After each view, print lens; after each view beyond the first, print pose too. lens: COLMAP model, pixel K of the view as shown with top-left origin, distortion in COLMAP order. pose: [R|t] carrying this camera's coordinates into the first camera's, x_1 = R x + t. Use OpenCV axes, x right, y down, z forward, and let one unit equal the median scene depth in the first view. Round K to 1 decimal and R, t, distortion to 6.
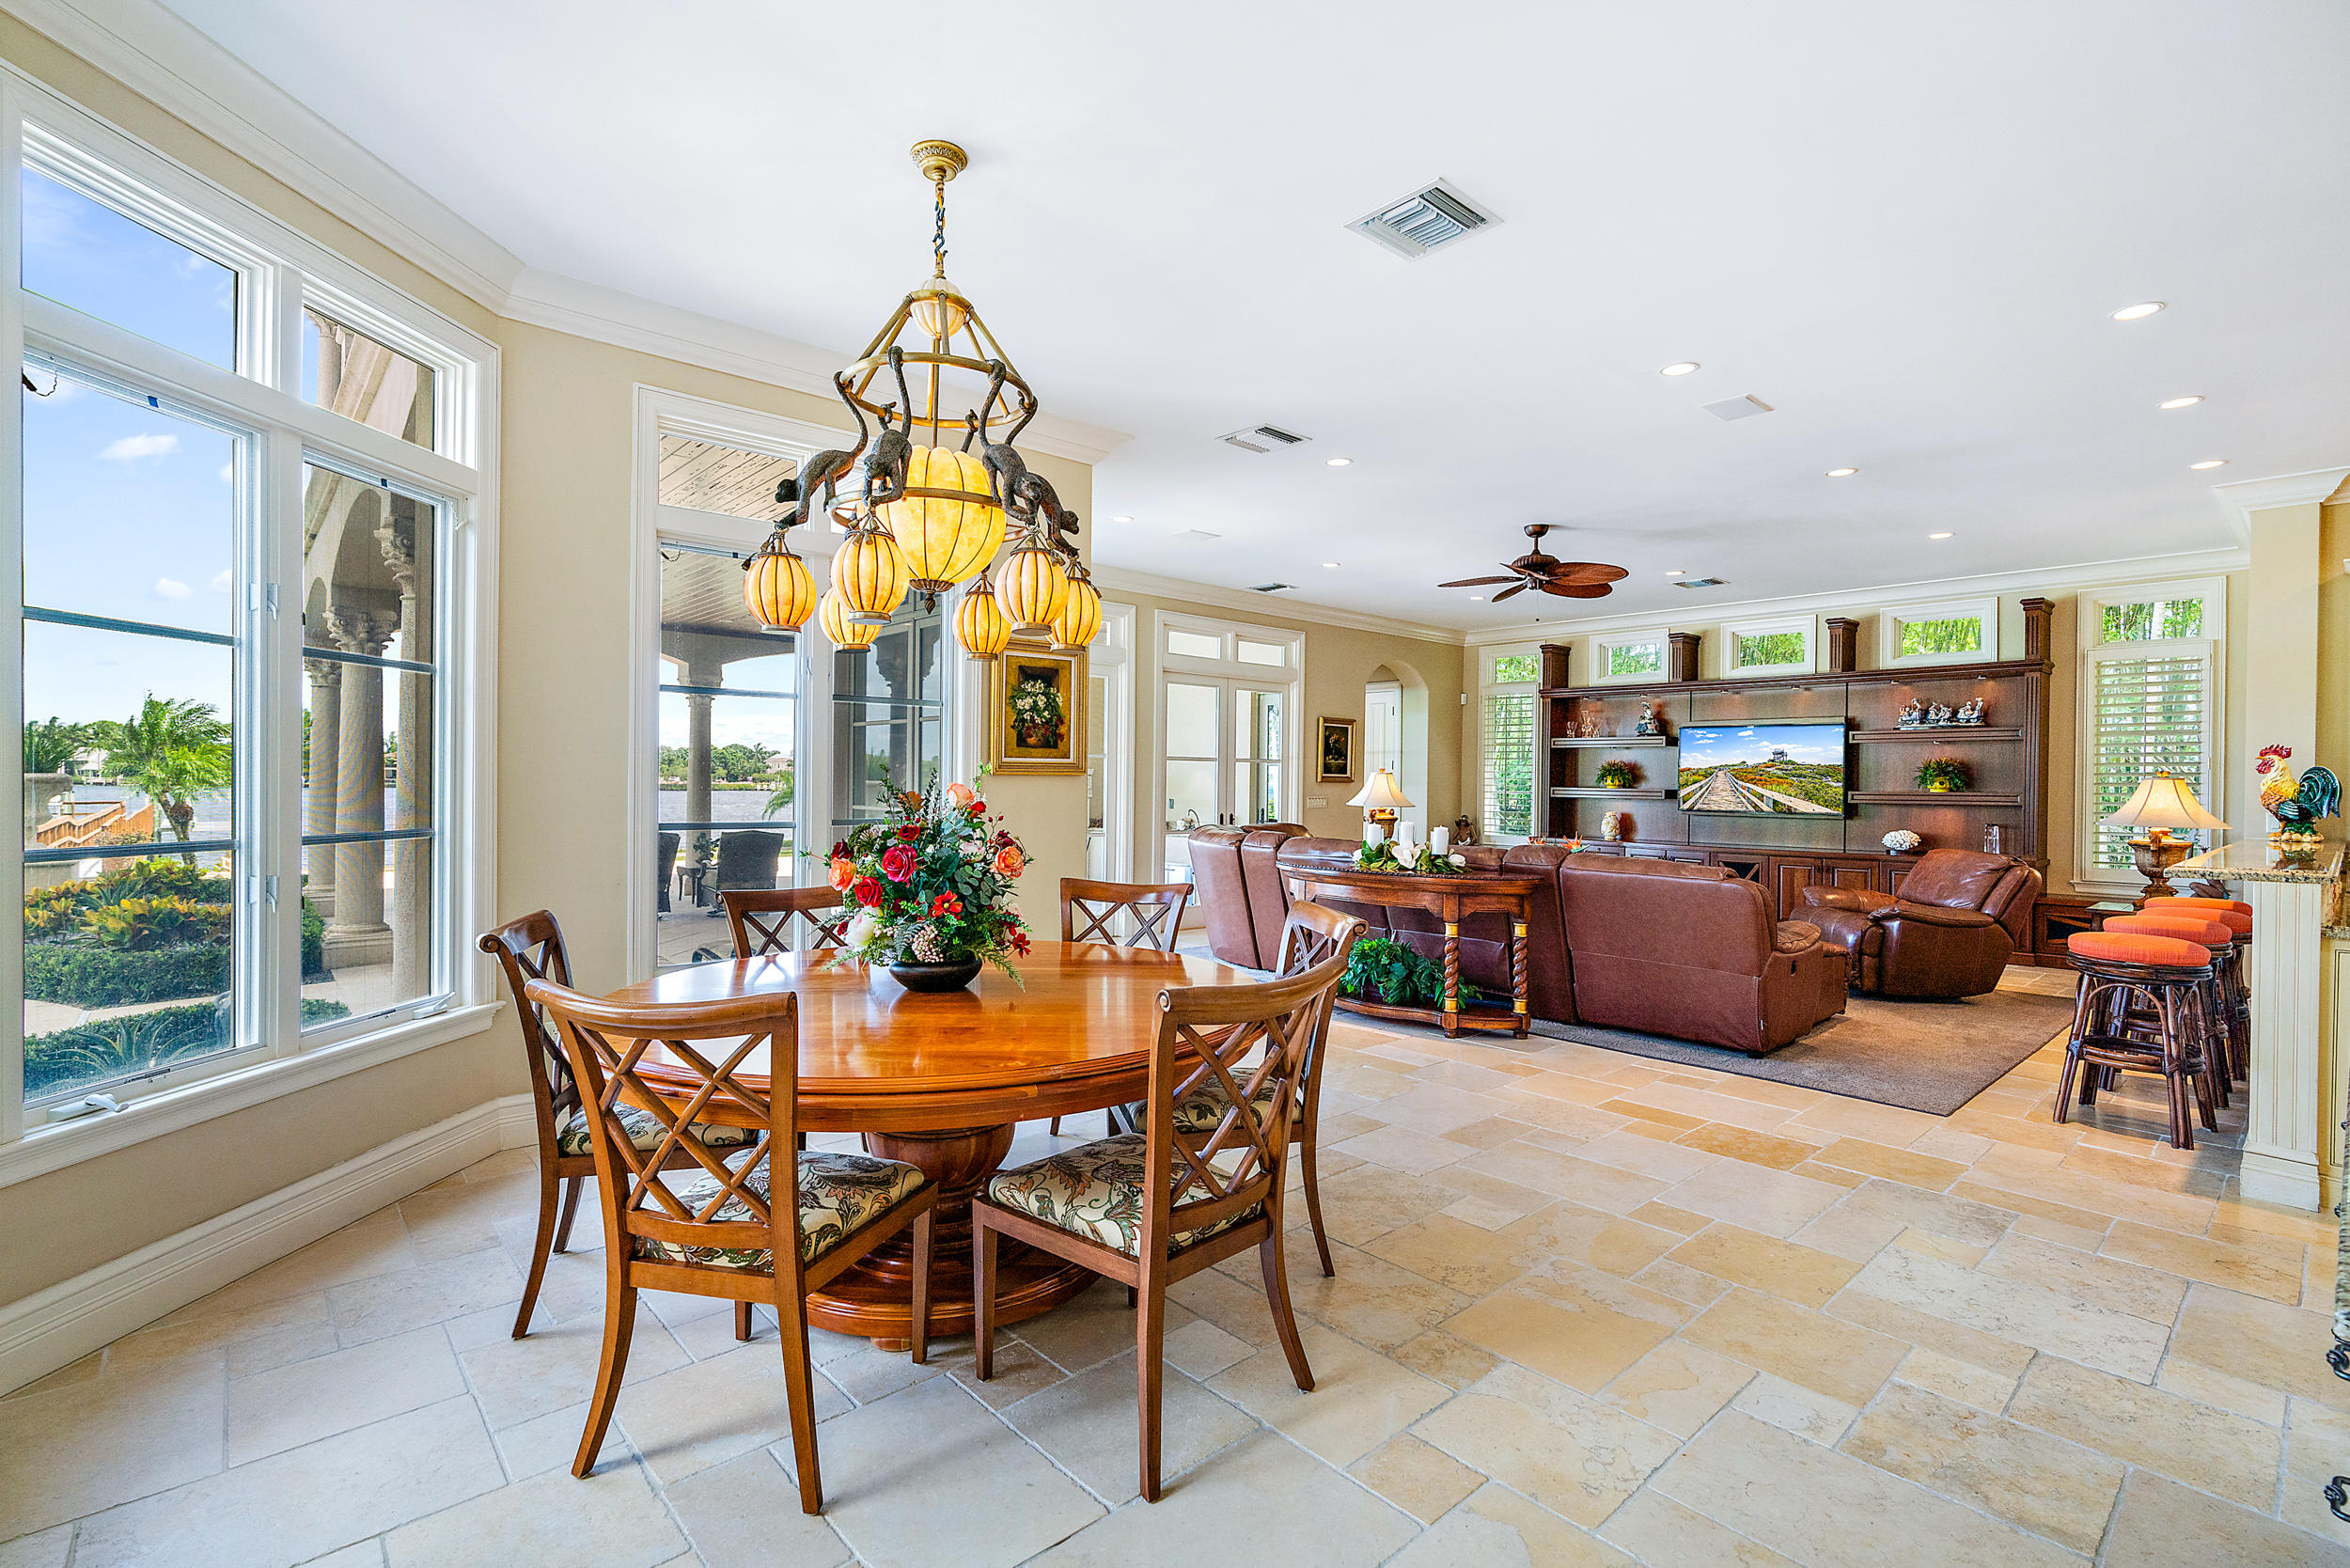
lens RADIAL K [[1092.6, 0, 1164.1], [0, 1092.6, 776.2], [0, 0, 1]] dist [-0.001881, -0.000695]
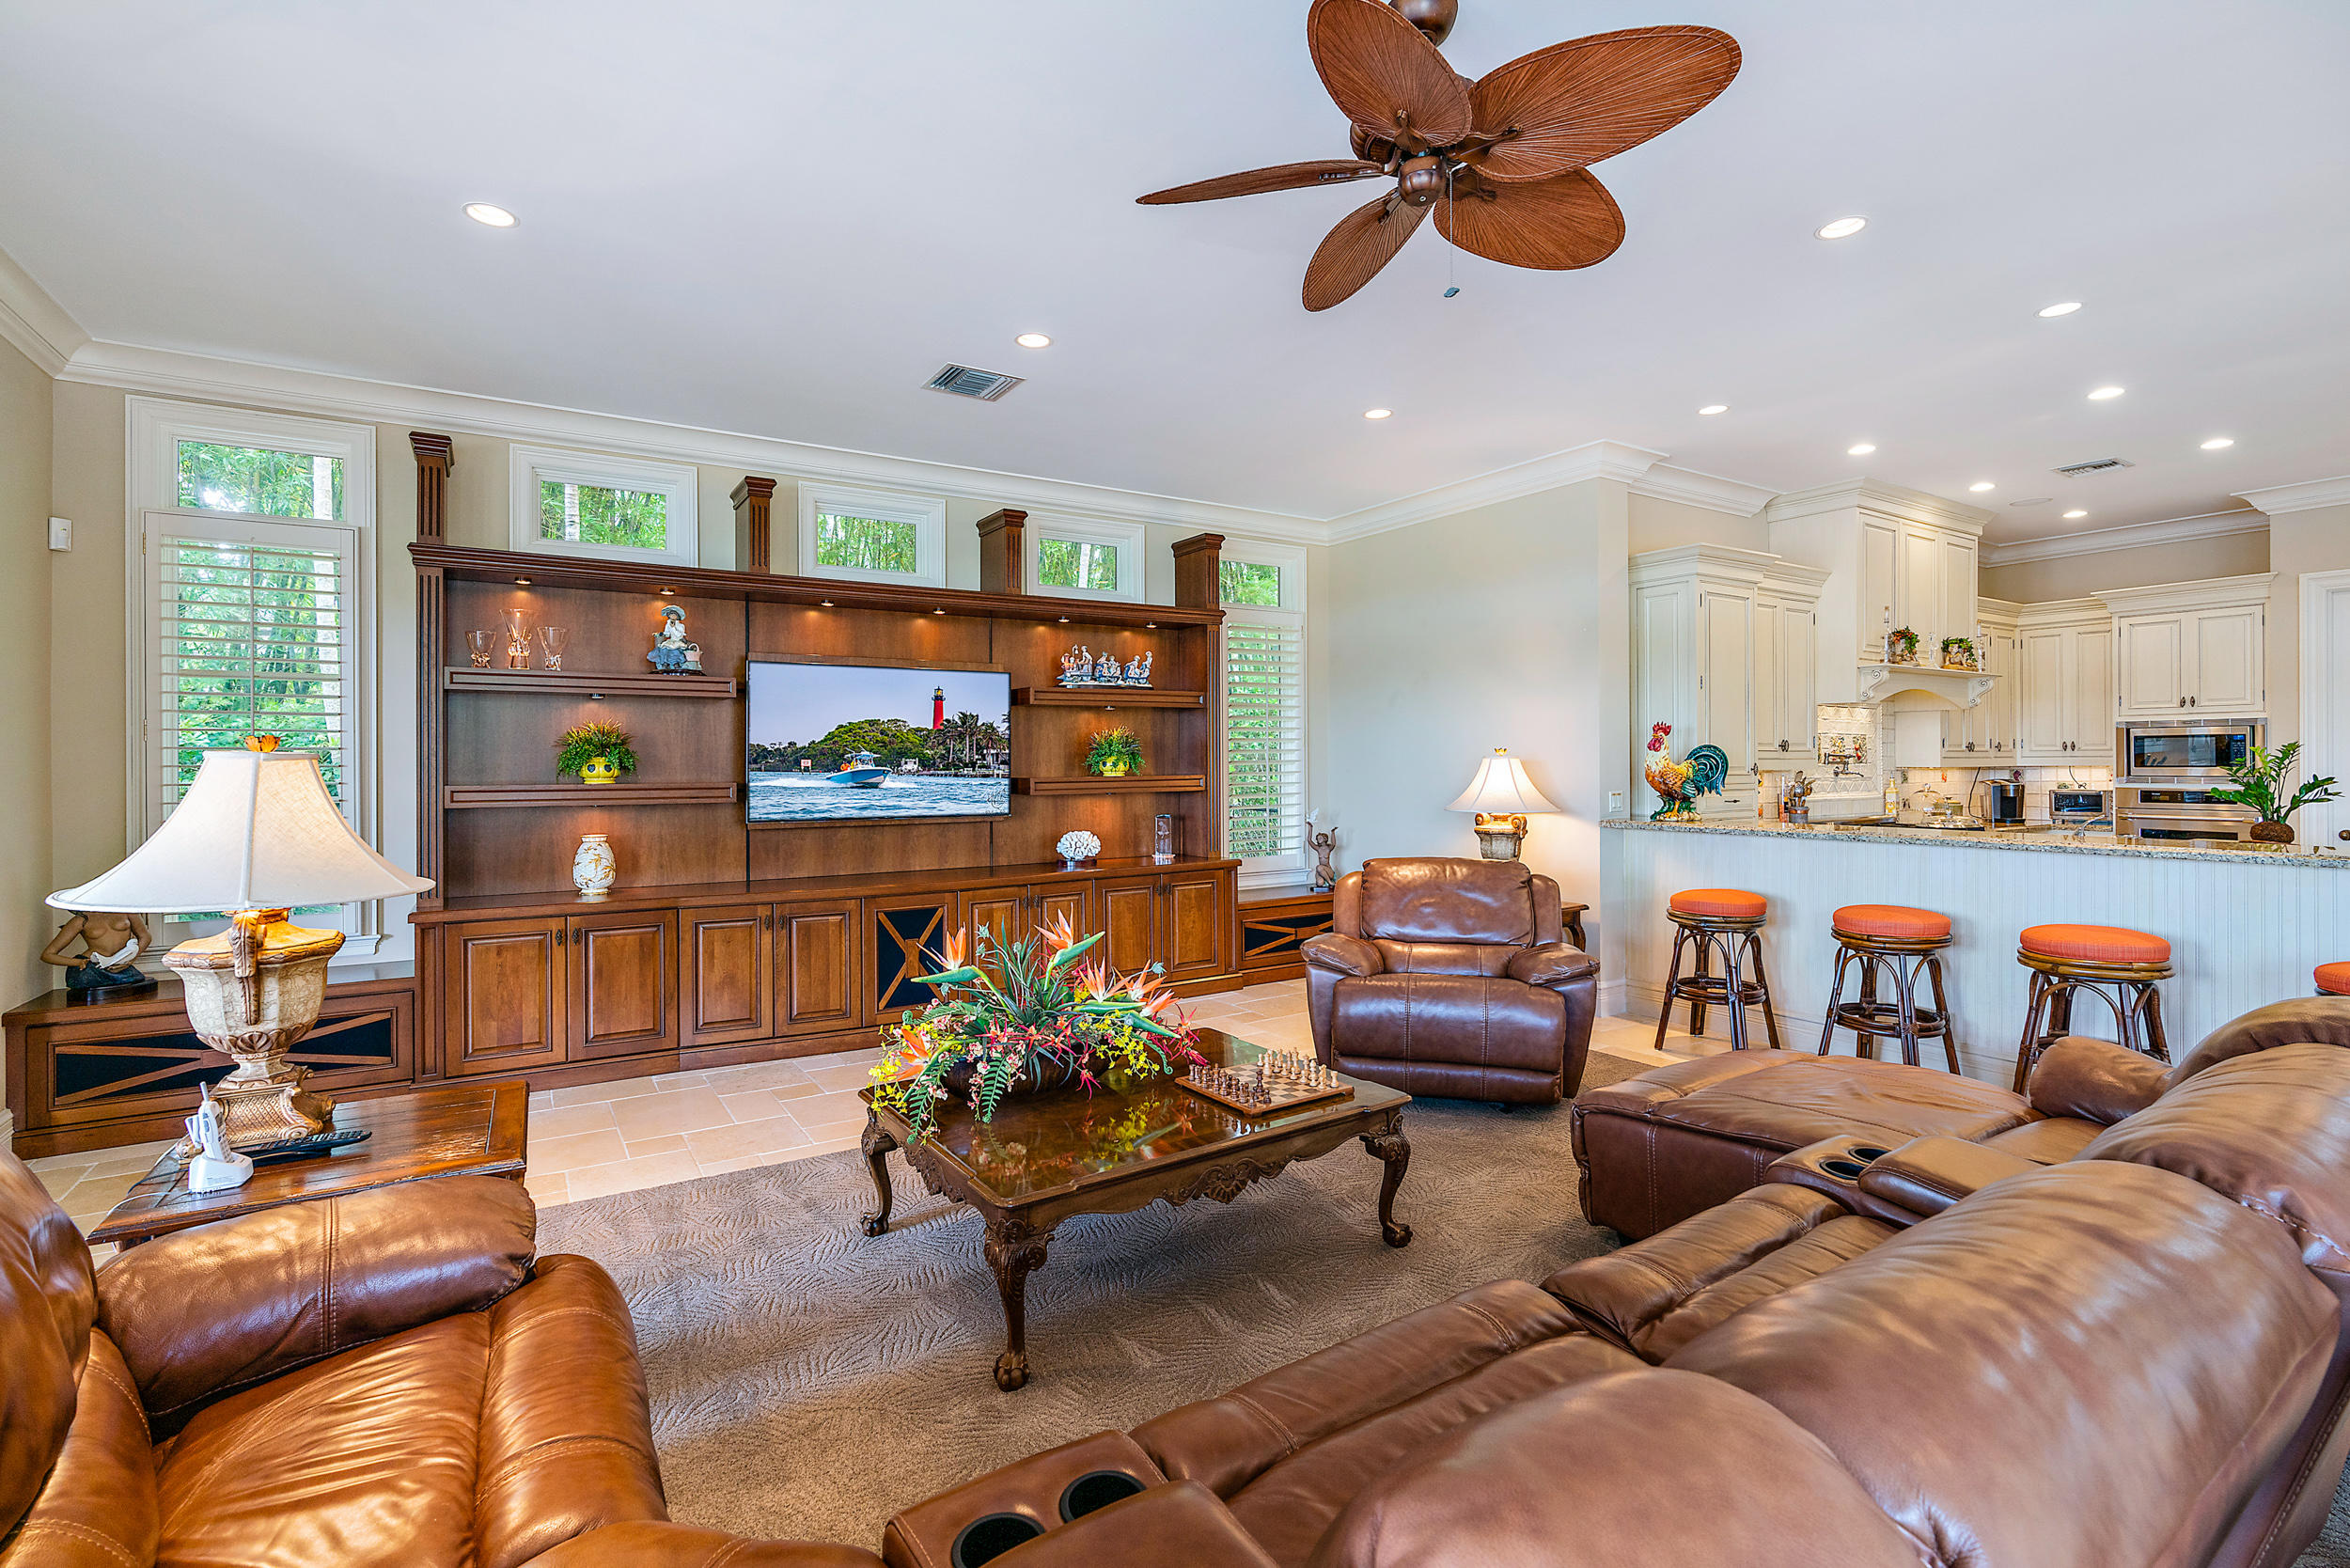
lens RADIAL K [[1092.6, 0, 1164.1], [0, 1092.6, 776.2], [0, 0, 1]] dist [-0.001881, -0.000695]
pose [[0.156174, -0.021532, 0.987495, -0.012825], [0.002647, 0.999768, 0.021381, -0.001517], [-0.987726, -0.000725, 0.156195, 0.839530]]
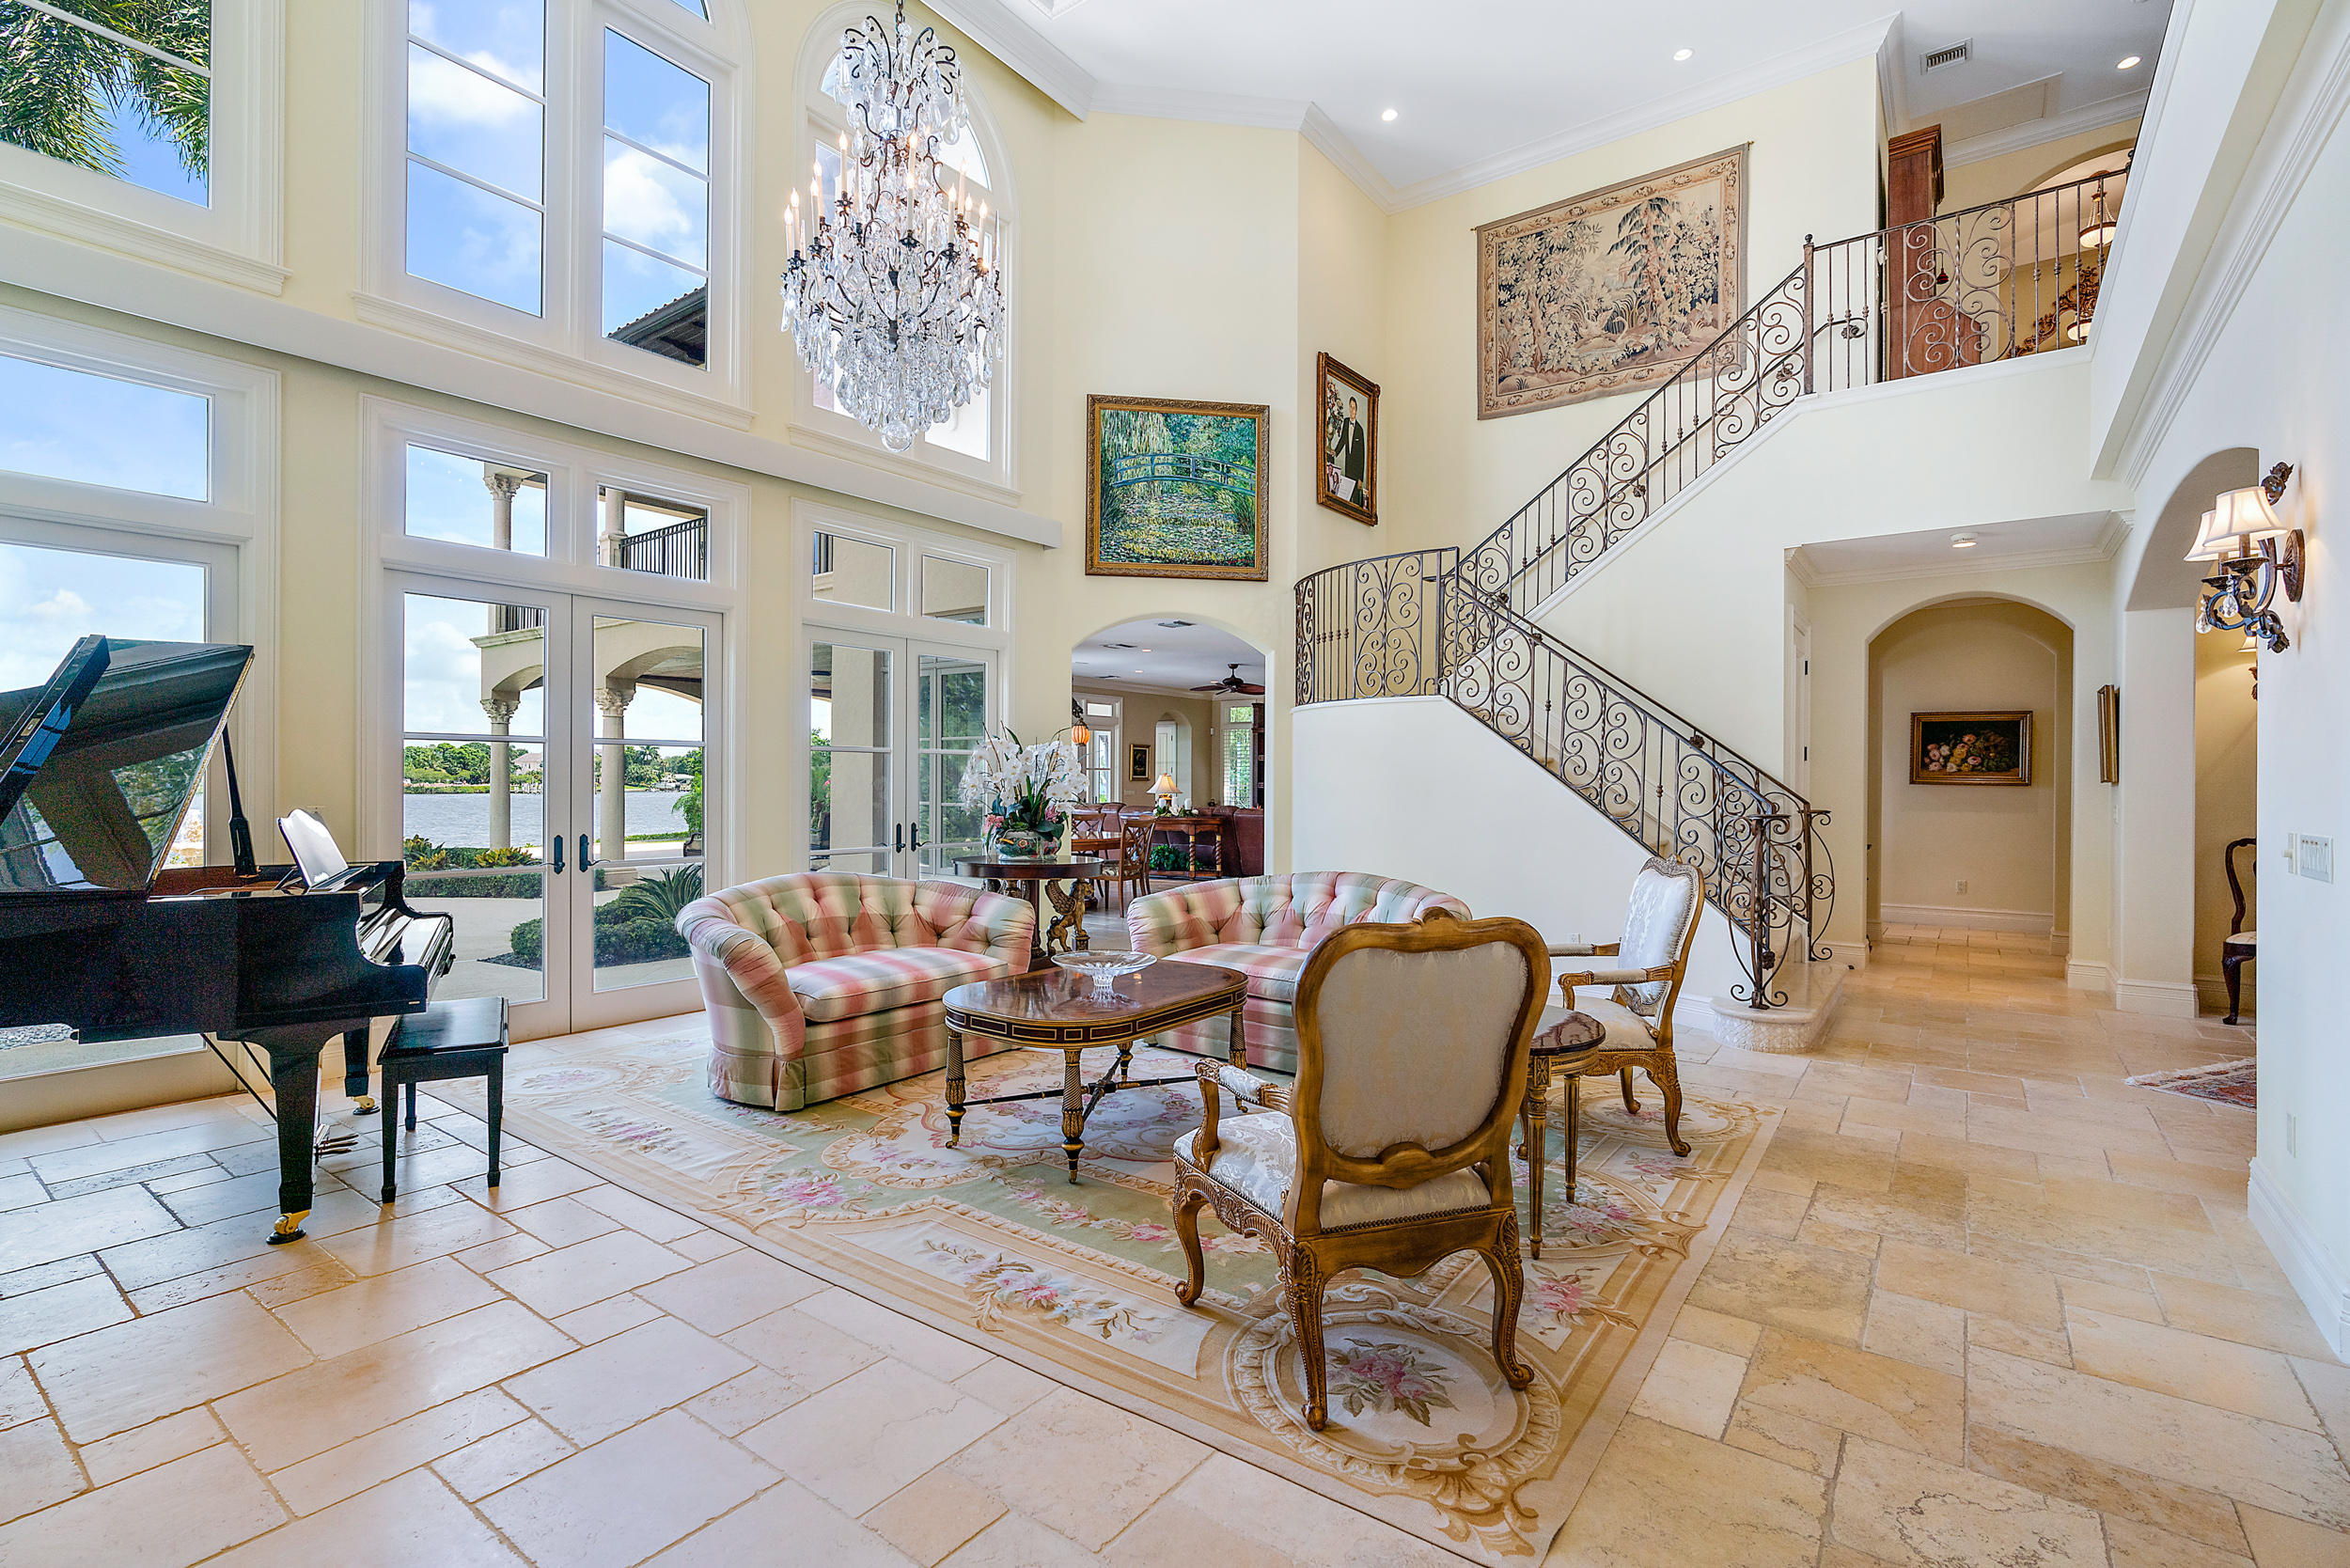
lens RADIAL K [[1092.6, 0, 1164.1], [0, 1092.6, 776.2], [0, 0, 1]] dist [-0.001881, -0.000695]
pose [[0.980865, -0.005568, 0.194609, -0.208750], [0.005168, 0.999983, 0.002562, -0.007576], [-0.194620, -0.001507, 0.980878, -1.048163]]
